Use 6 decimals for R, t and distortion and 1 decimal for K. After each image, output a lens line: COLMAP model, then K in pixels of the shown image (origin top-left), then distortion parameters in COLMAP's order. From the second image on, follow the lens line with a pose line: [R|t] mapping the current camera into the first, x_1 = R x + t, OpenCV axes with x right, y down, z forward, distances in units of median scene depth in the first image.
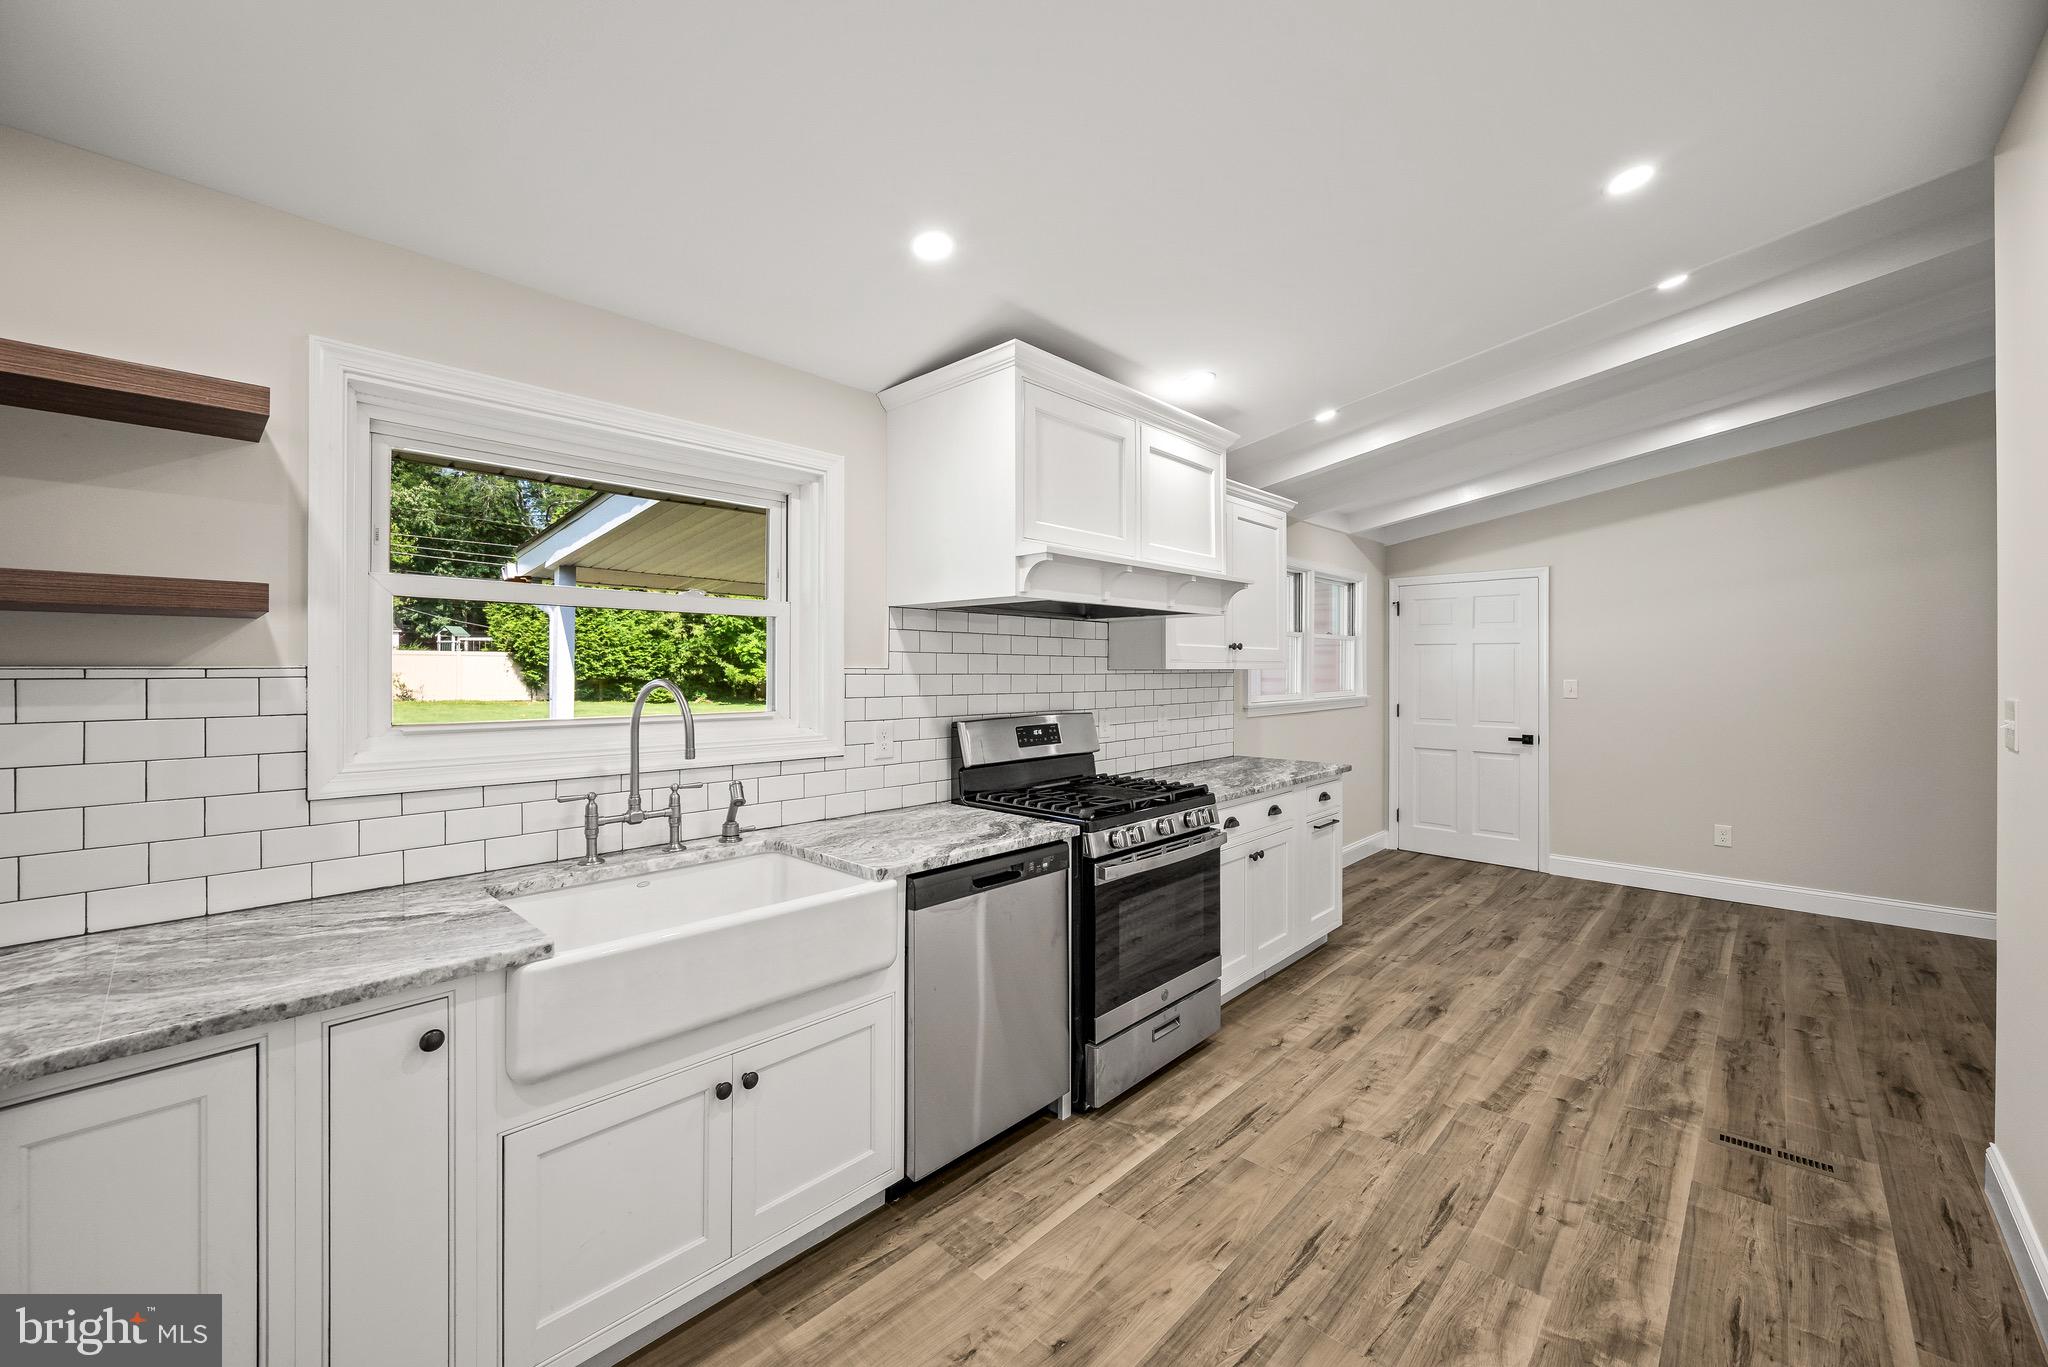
lens RADIAL K [[766.5, 0, 1018.3], [0, 766.5, 661.4], [0, 0, 1]] dist [0.000061, 0.000048]
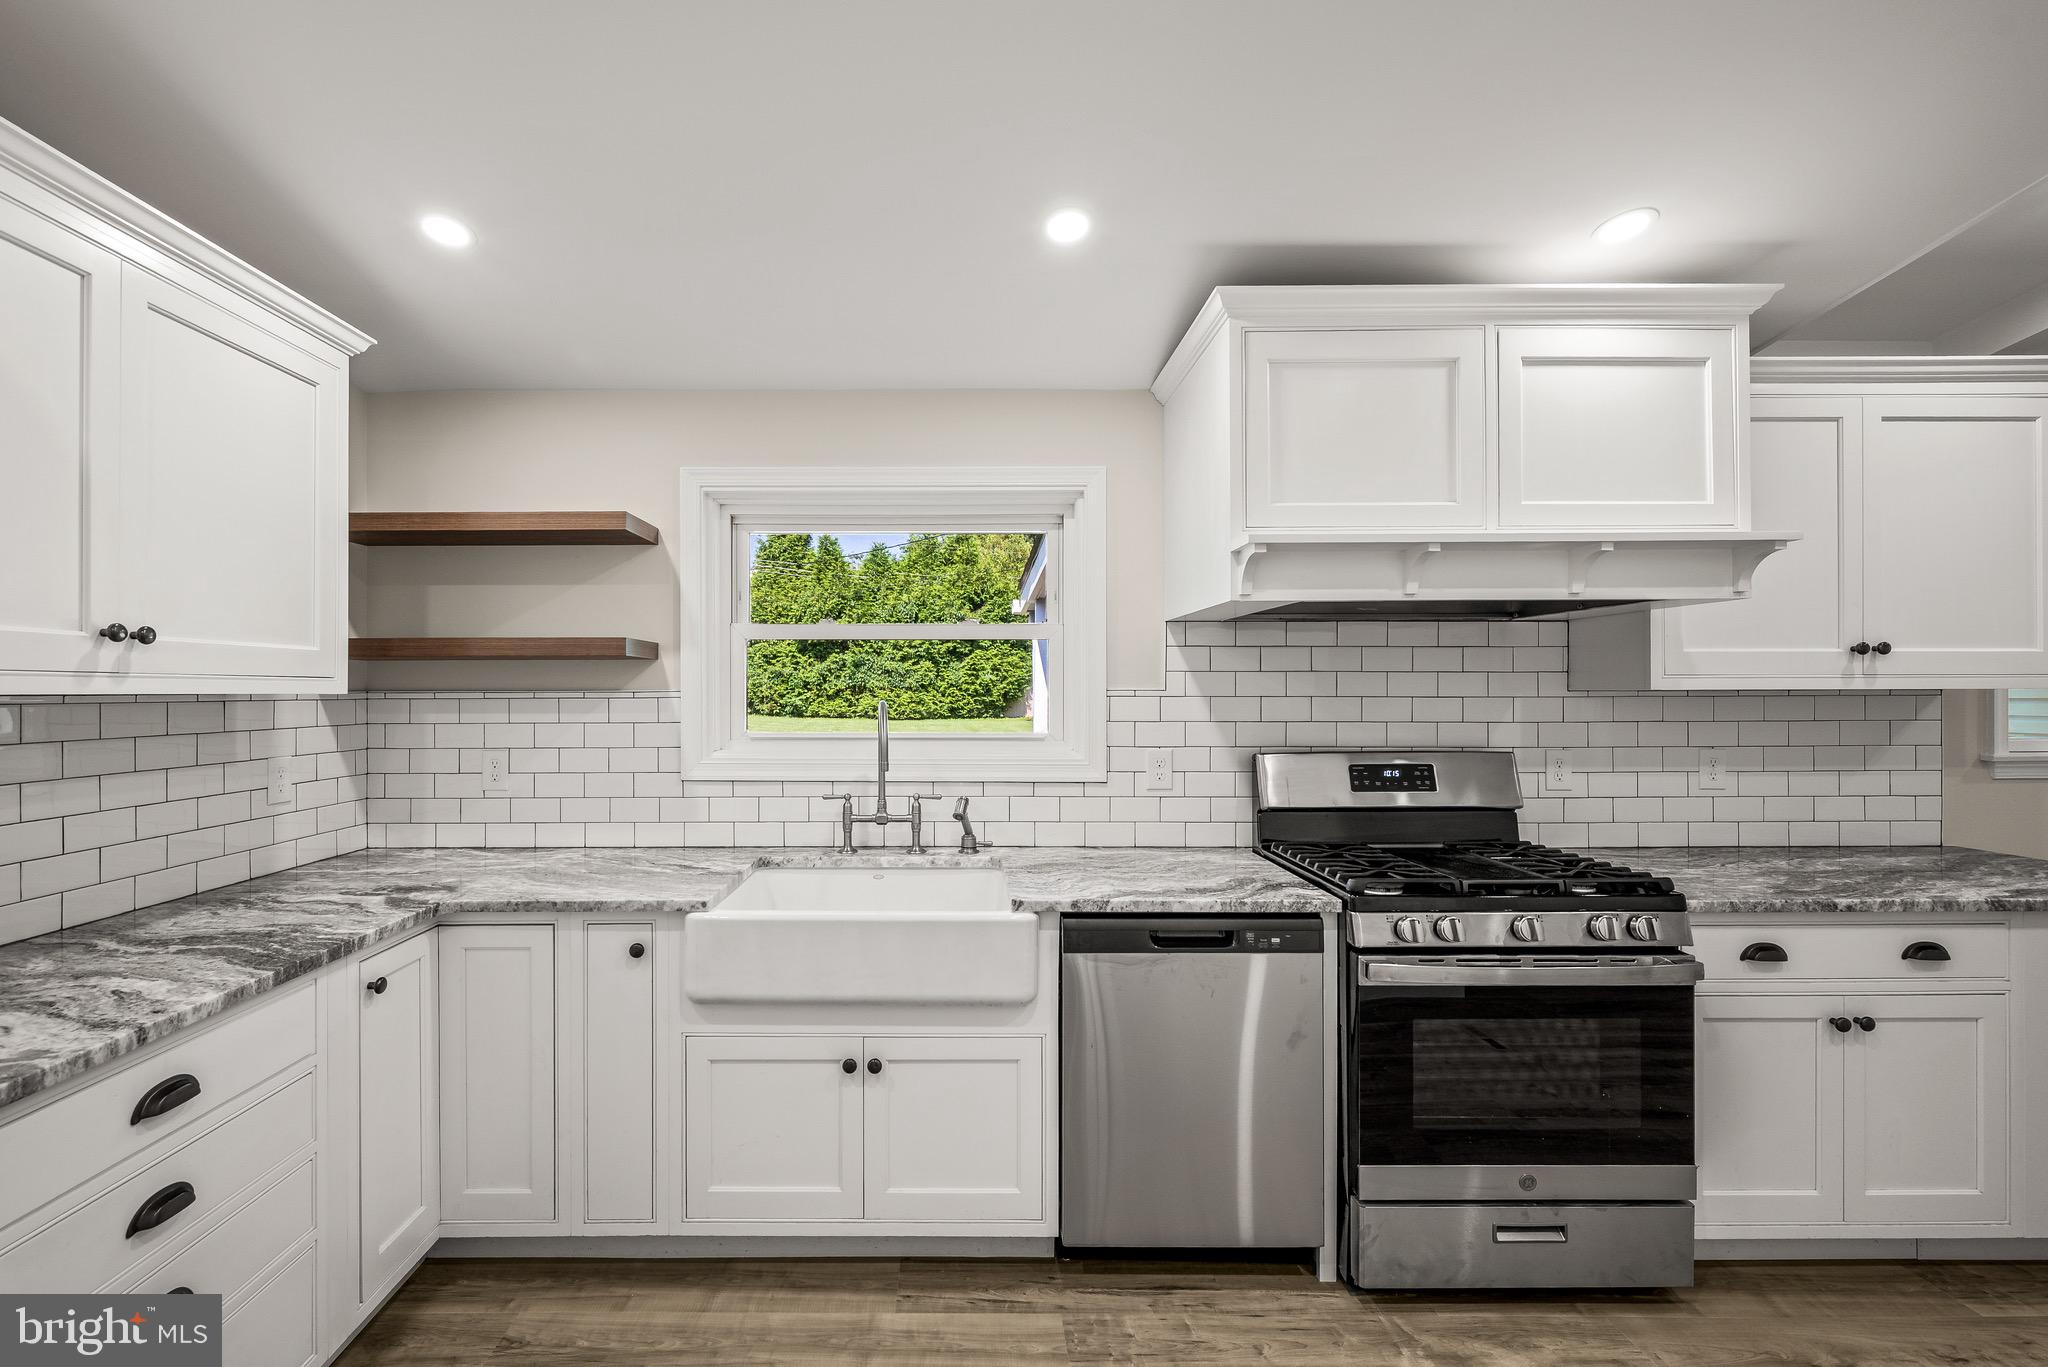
lens RADIAL K [[825.6, 0, 1024.0], [0, 825.6, 683.5], [0, 0, 1]] dist [0.000656, -0.000233]
pose [[0.710392, -0.007121, -0.703770, 0.456559], [0.009641, 0.999953, -0.000386, 0.000187], [0.703740, -0.006511, 0.710428, 0.223340]]
